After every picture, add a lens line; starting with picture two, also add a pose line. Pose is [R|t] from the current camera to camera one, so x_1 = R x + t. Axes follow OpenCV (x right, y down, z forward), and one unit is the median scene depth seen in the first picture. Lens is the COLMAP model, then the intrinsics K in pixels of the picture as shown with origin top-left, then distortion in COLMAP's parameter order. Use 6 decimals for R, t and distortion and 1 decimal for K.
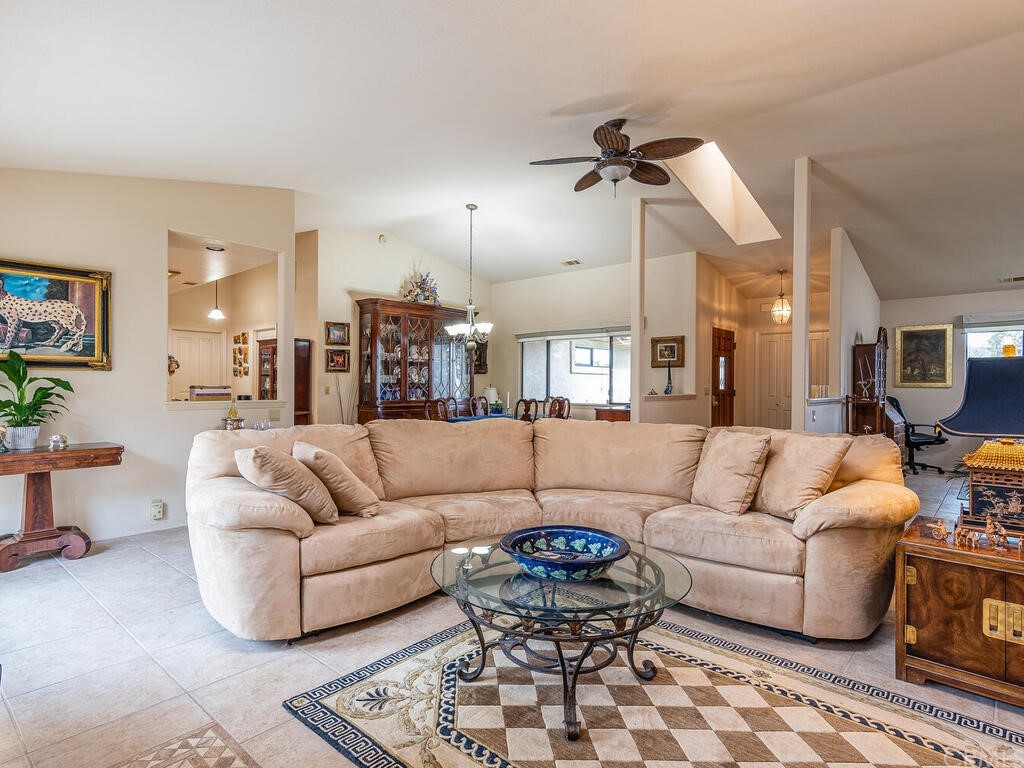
lens RADIAL K [[554.2, 0, 512.0], [0, 554.2, 384.0], [0, 0, 1]] dist [0.004104, 0.001231]
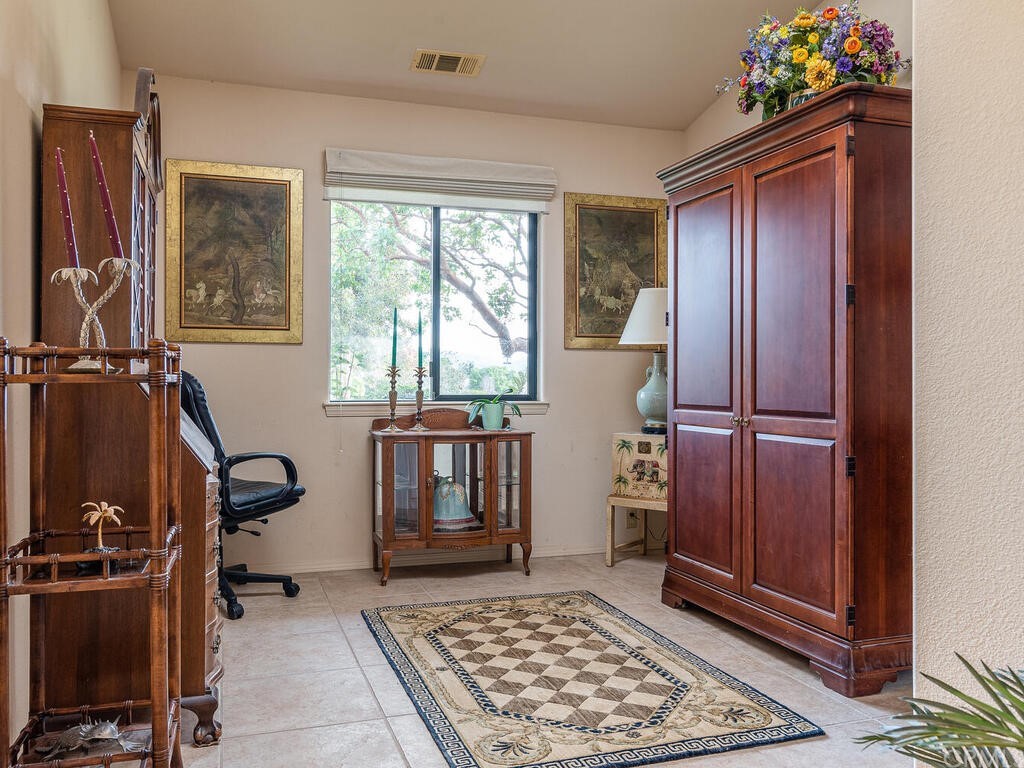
lens RADIAL K [[849.6, 0, 491.5], [0, 849.6, 389.7], [0, 0, 1]] dist [0.002314, -0.006925]
pose [[0.515390, -0.010026, 0.856897, 0.354356], [0.000235, 0.999933, 0.011558, 0.027457], [-0.856955, -0.005756, 0.515358, 0.568355]]
